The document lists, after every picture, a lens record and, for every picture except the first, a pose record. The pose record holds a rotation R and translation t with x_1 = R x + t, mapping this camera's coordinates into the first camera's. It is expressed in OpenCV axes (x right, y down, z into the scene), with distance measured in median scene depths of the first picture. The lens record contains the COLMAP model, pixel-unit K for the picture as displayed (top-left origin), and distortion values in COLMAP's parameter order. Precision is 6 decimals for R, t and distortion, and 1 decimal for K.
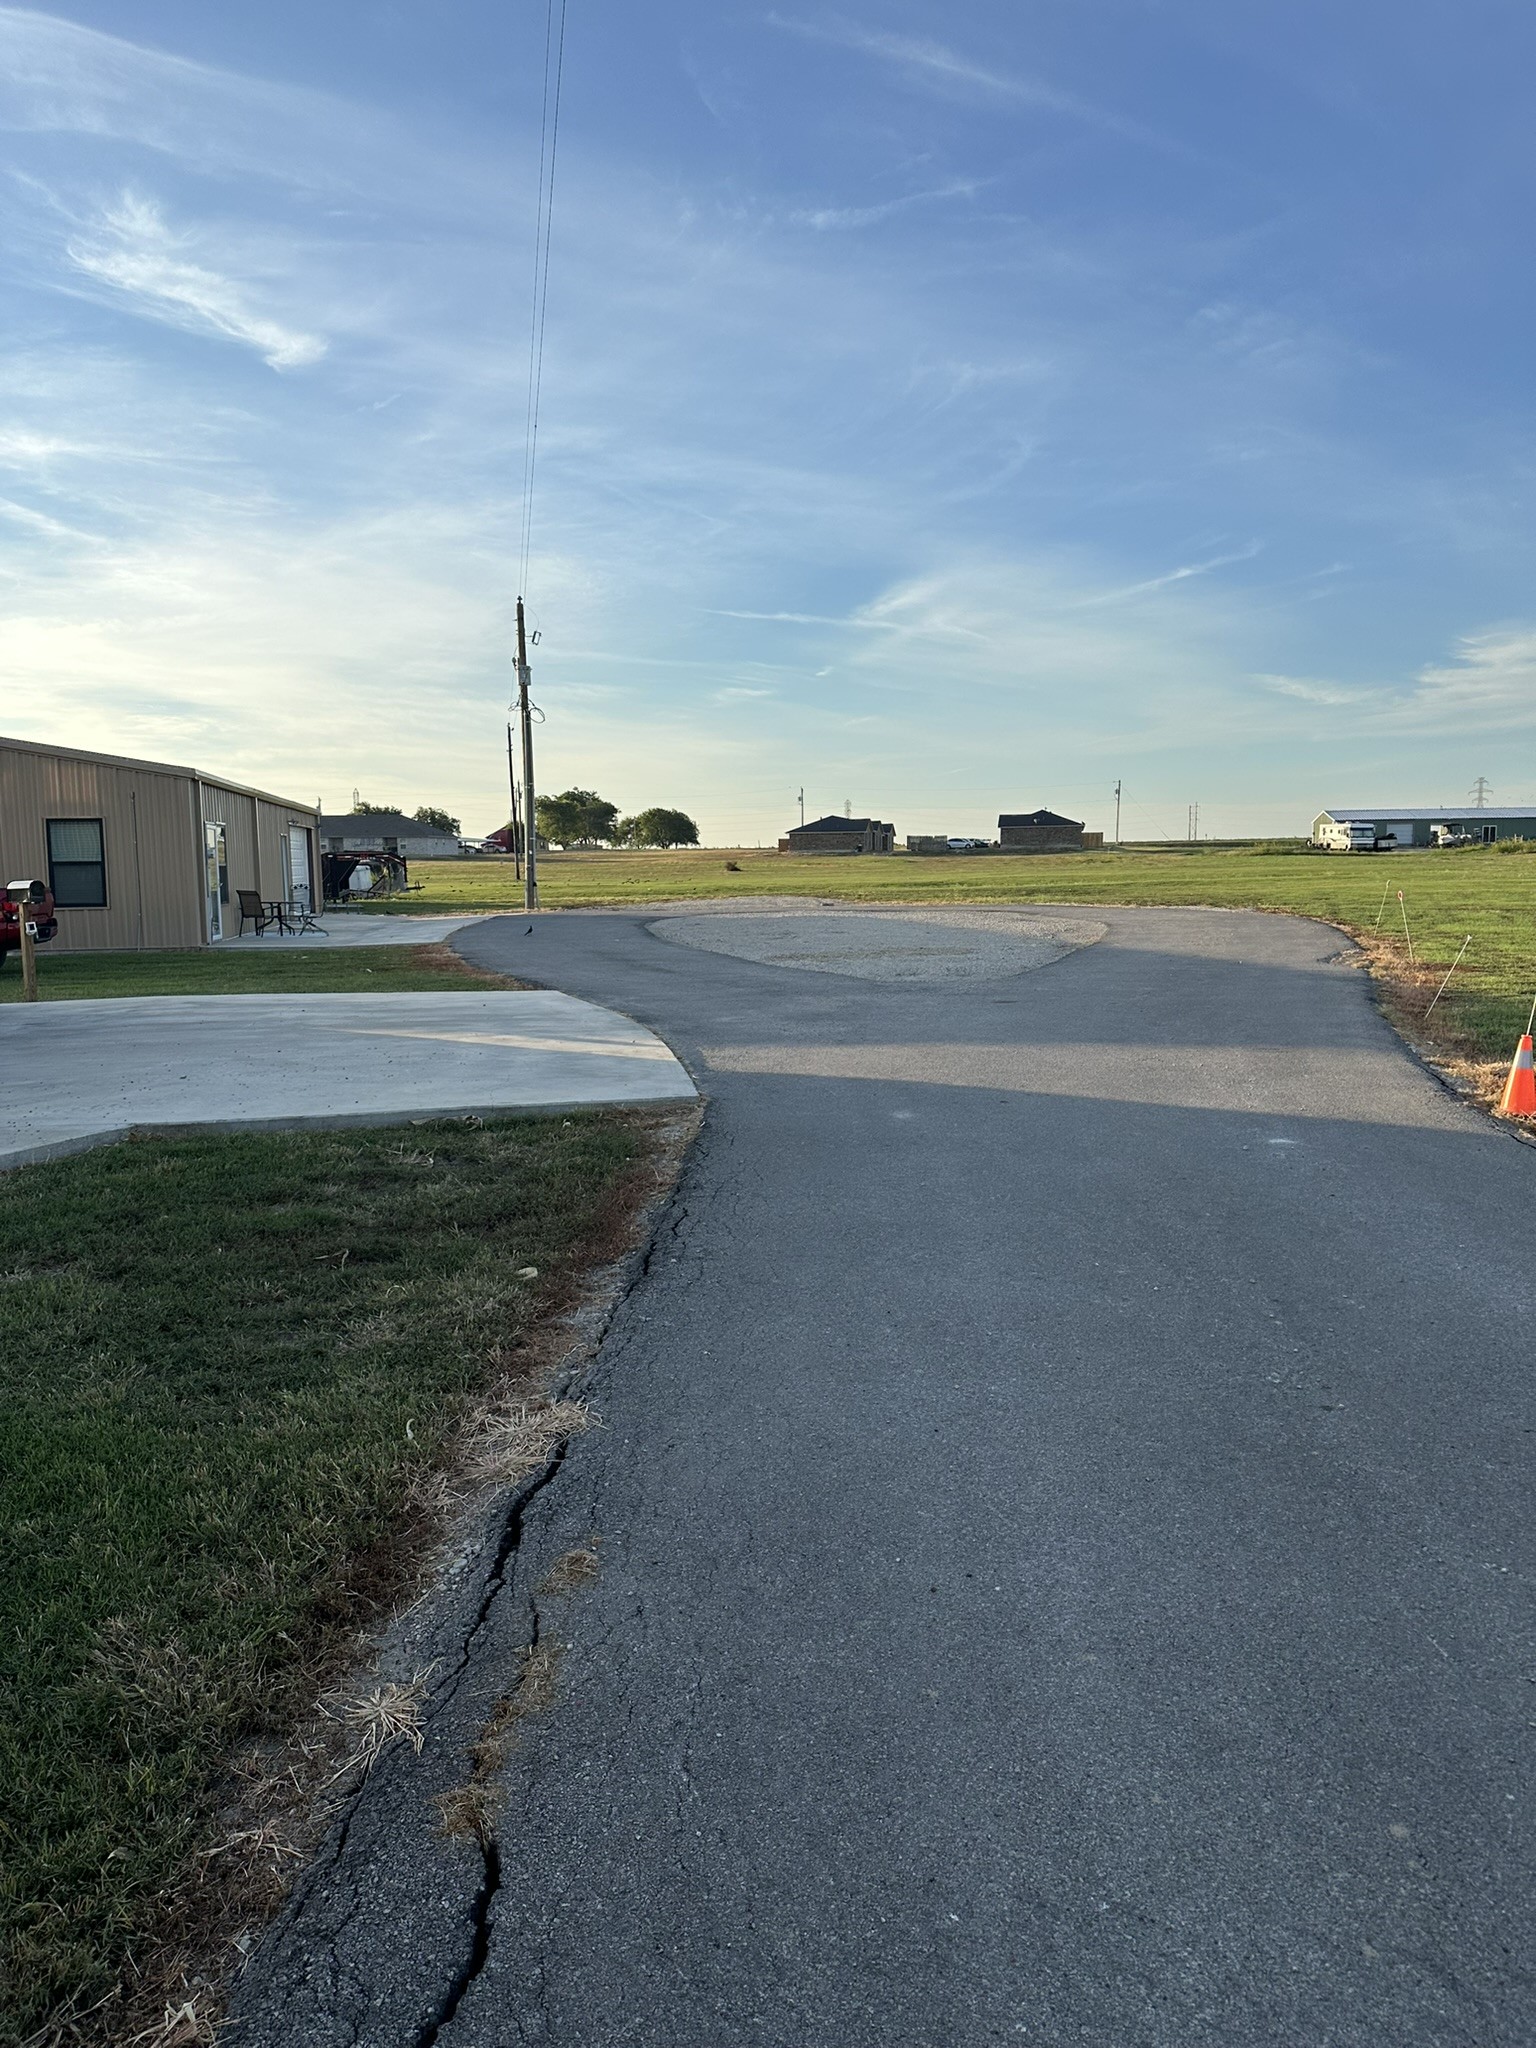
lens RADIAL K [[1436.5, 0, 768.0], [0, 1436.5, 1024.0], [0, 0, 1]] dist [0.106853, -0.135210]
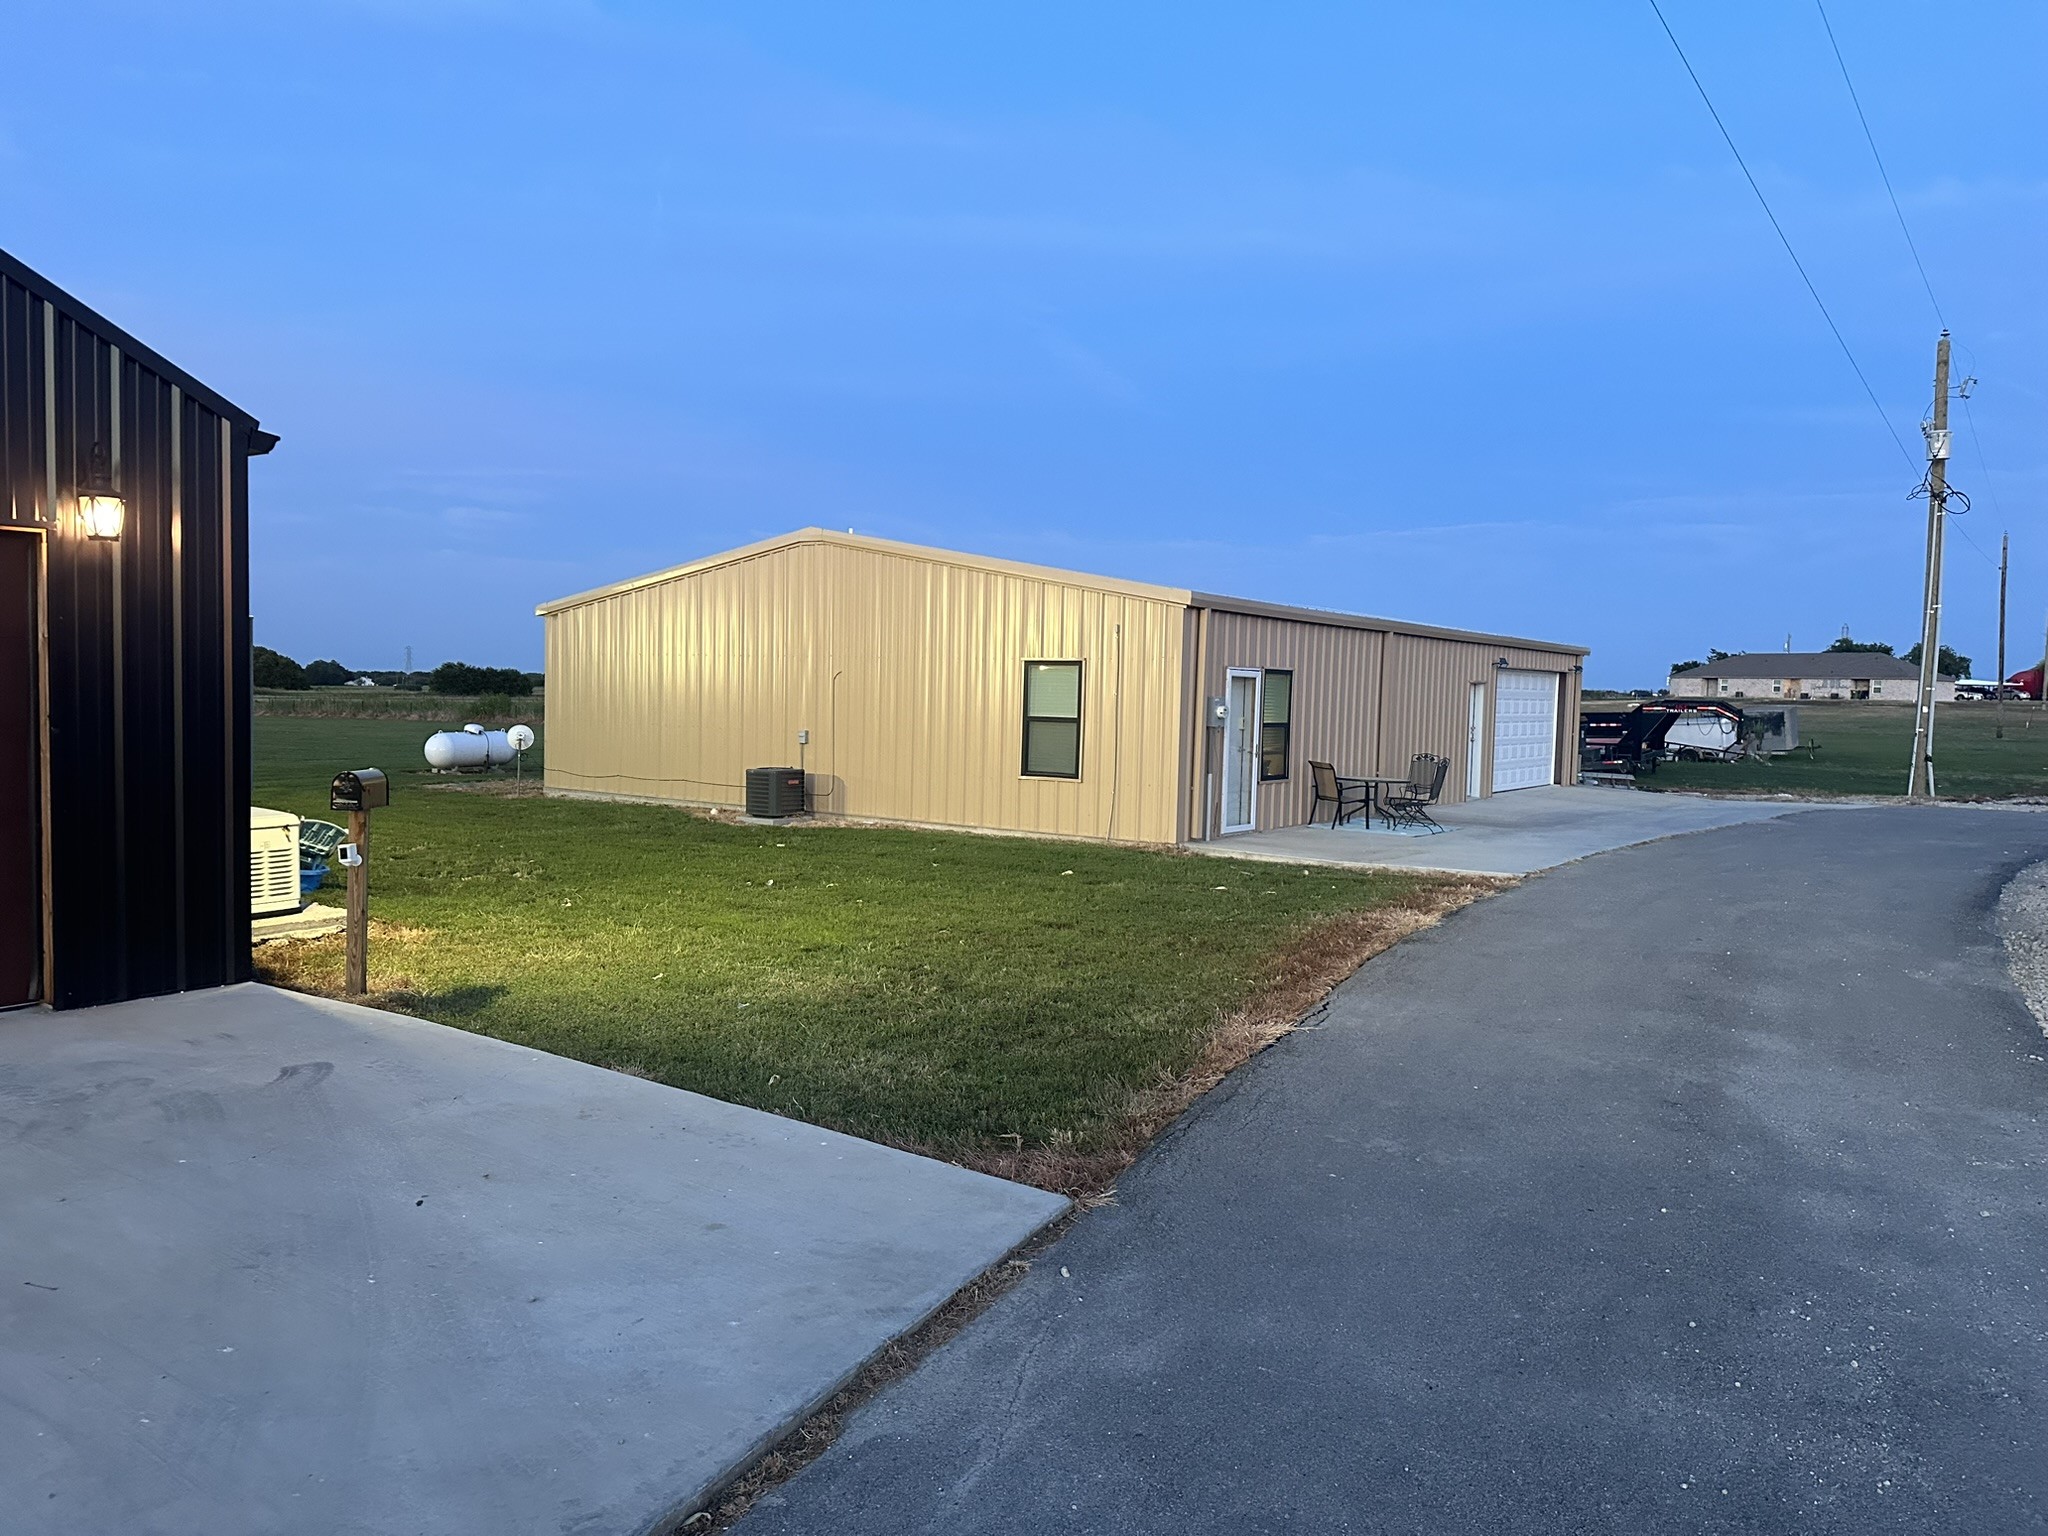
lens RADIAL K [[1436.5, 0, 1024.0], [0, 1436.5, 768.0], [0, 0, 1]] dist [0.106853, -0.135210]
pose [[0.698750, 0.068207, -0.712107, 0.036803], [-0.112280, 0.993563, -0.015008, -0.062431], [0.706500, 0.090443, 0.701910, 0.410725]]
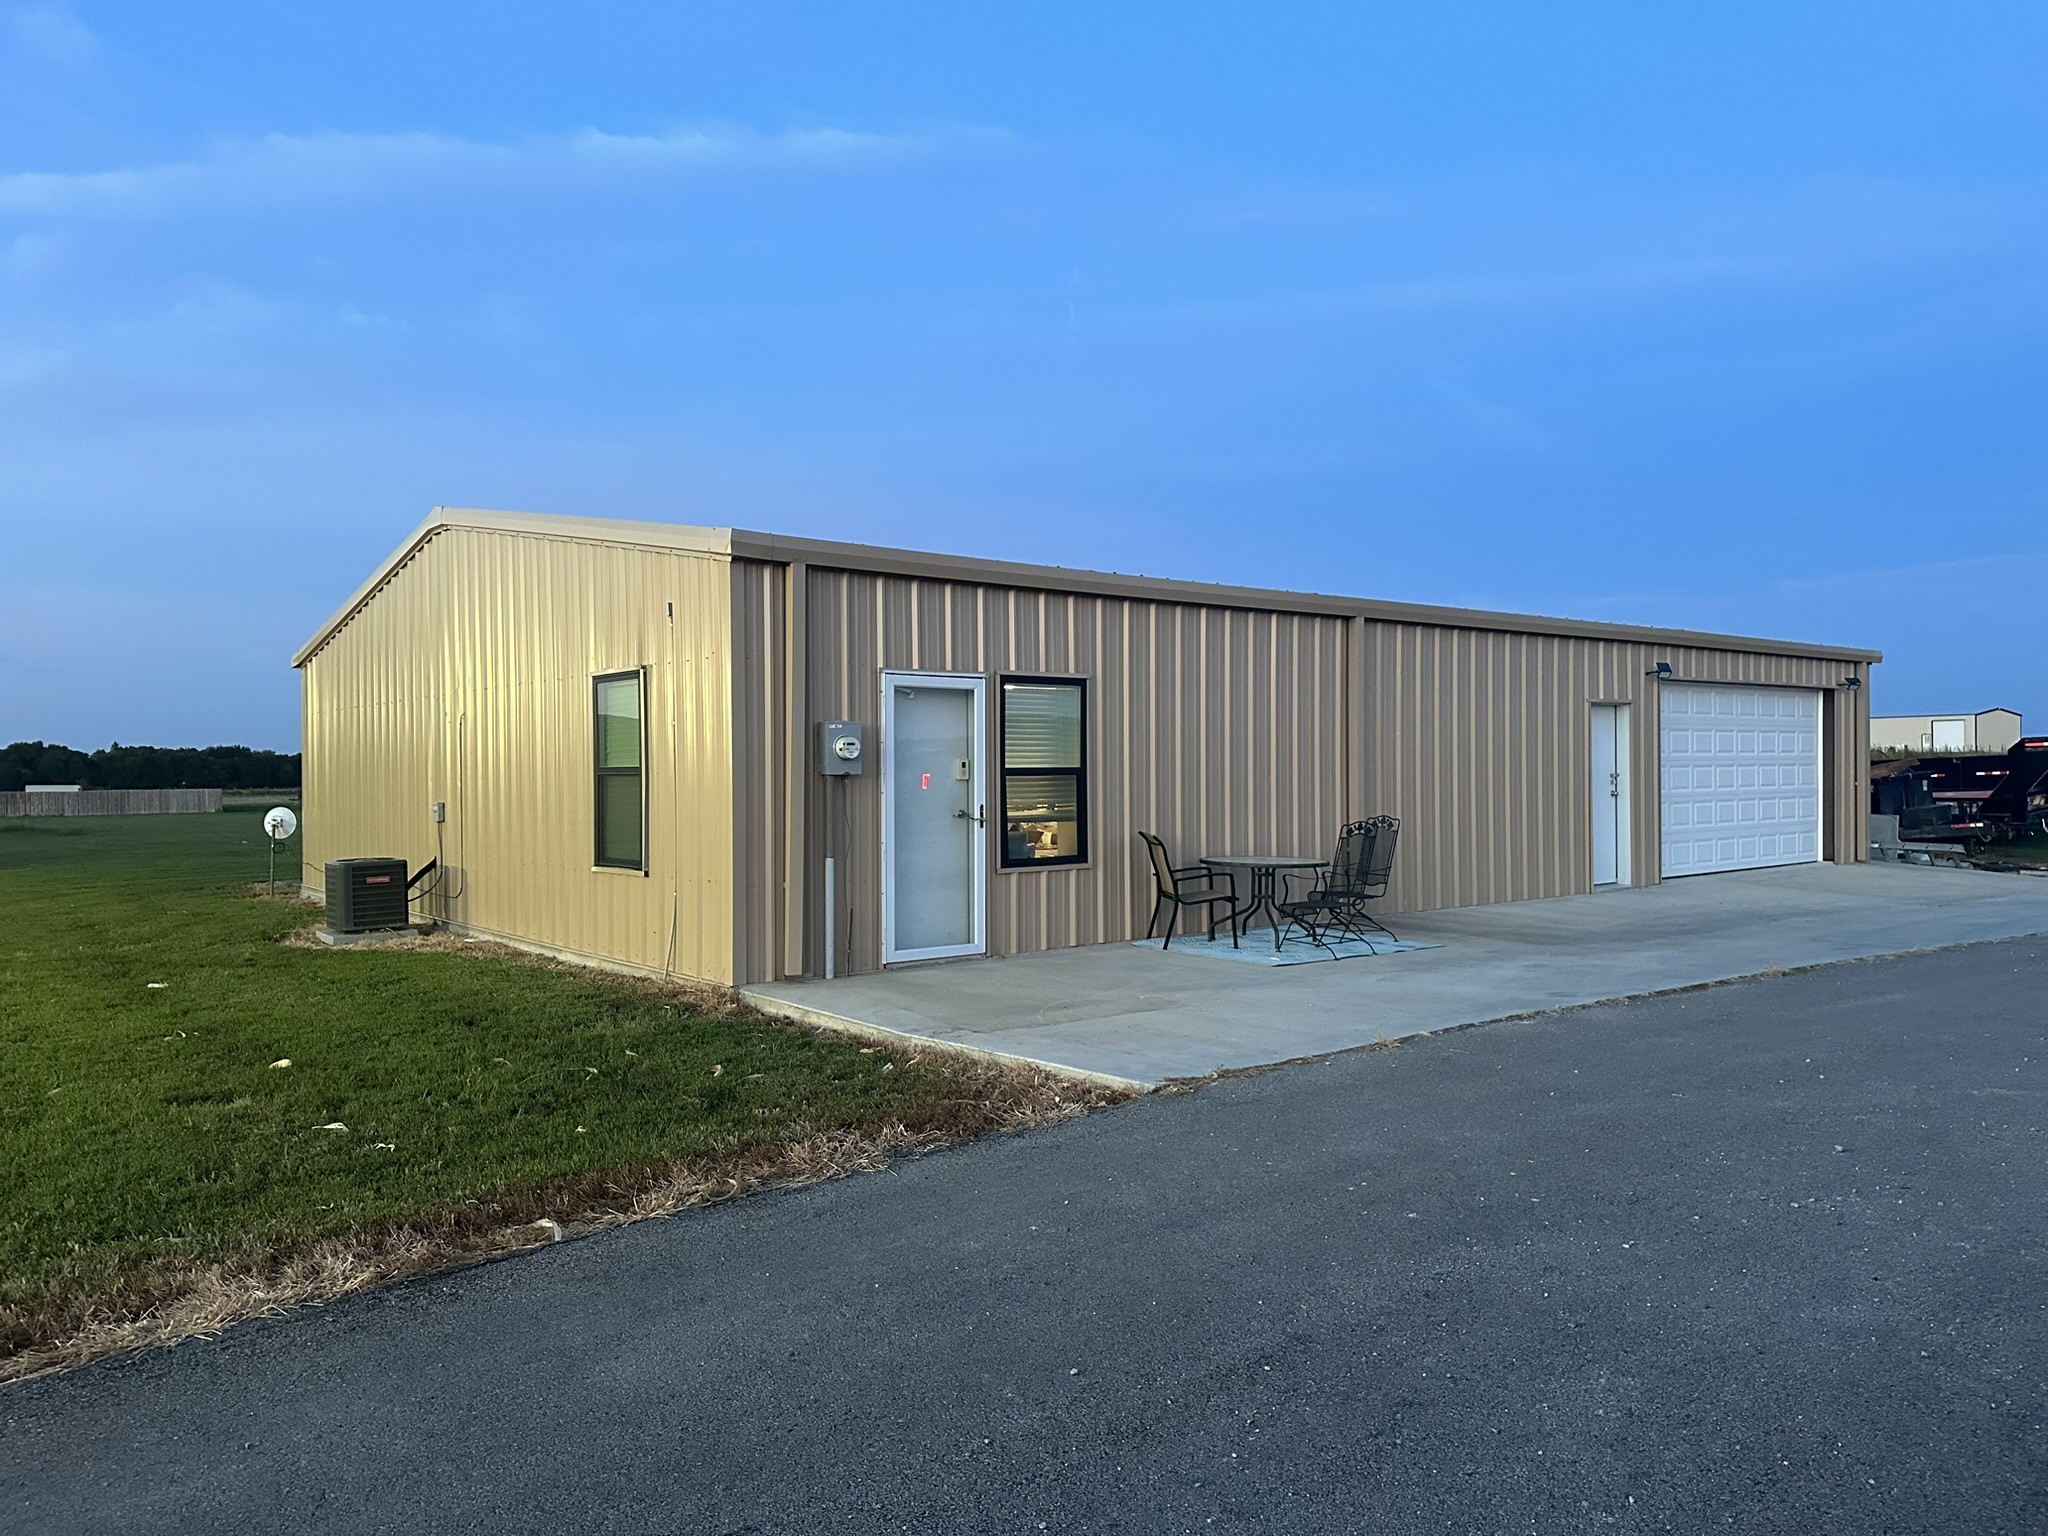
lens RADIAL K [[1436.5, 0, 1024.0], [0, 1436.5, 768.0], [0, 0, 1]] dist [0.106853, -0.135210]
pose [[0.475350, 0.009457, -0.879746, -0.019247], [-0.095453, 0.994594, -0.040884, -0.090062], [0.874603, 0.103409, 0.473683, 0.773866]]
